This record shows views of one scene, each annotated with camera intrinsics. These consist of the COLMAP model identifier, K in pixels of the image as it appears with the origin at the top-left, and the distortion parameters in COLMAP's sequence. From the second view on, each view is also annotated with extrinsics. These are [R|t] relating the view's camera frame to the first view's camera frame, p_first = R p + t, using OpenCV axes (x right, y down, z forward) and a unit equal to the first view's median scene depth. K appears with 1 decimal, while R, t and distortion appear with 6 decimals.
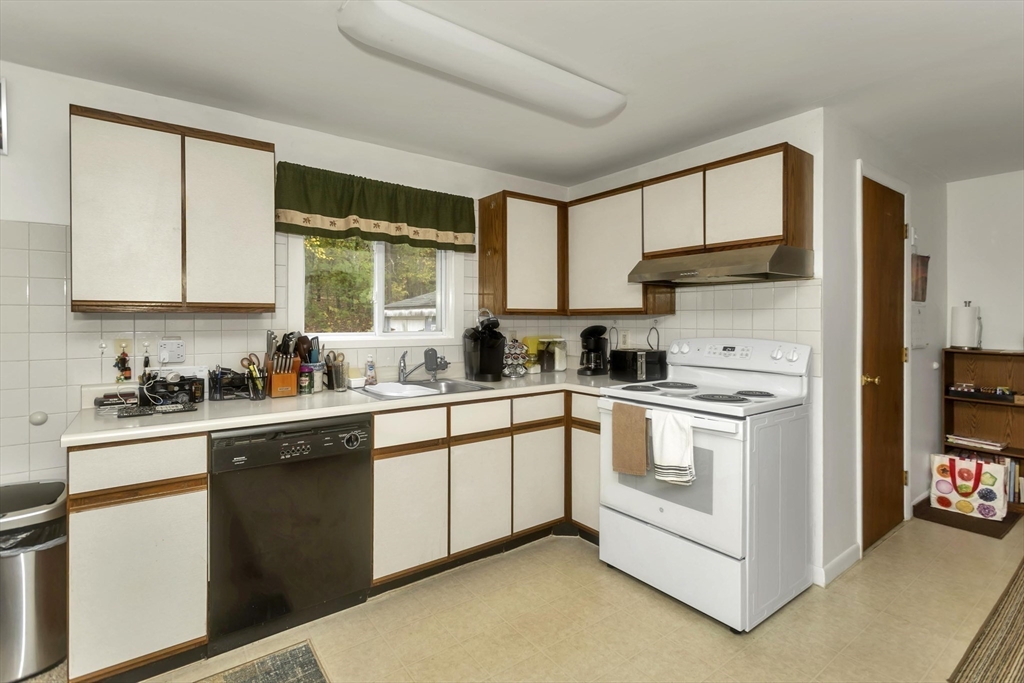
lens RADIAL K [[493.9, 0, 511.8], [0, 493.9, 322.1], [0, 0, 1]] dist [0.006139, 0.003971]
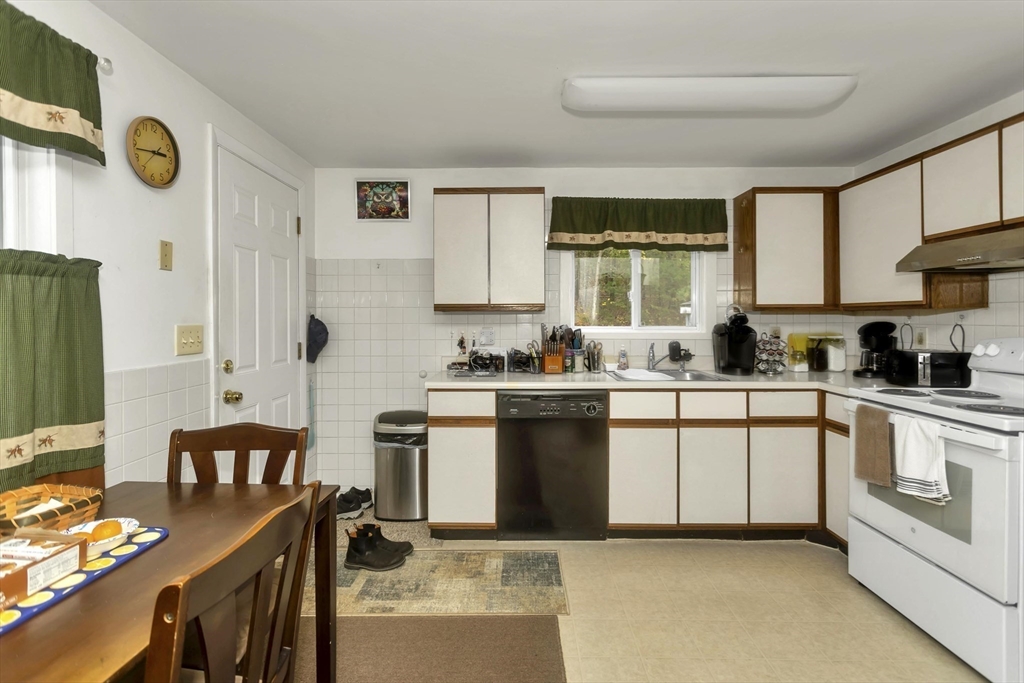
lens RADIAL K [[493.9, 0, 515.5], [0, 493.9, 317.4], [0, 0, 1]] dist [0.006139, 0.003971]
pose [[0.799153, -0.000987, -0.601128, 0.245030], [-0.001566, 0.999992, -0.003725, 0.004985], [0.601126, 0.003918, 0.799144, -0.122544]]
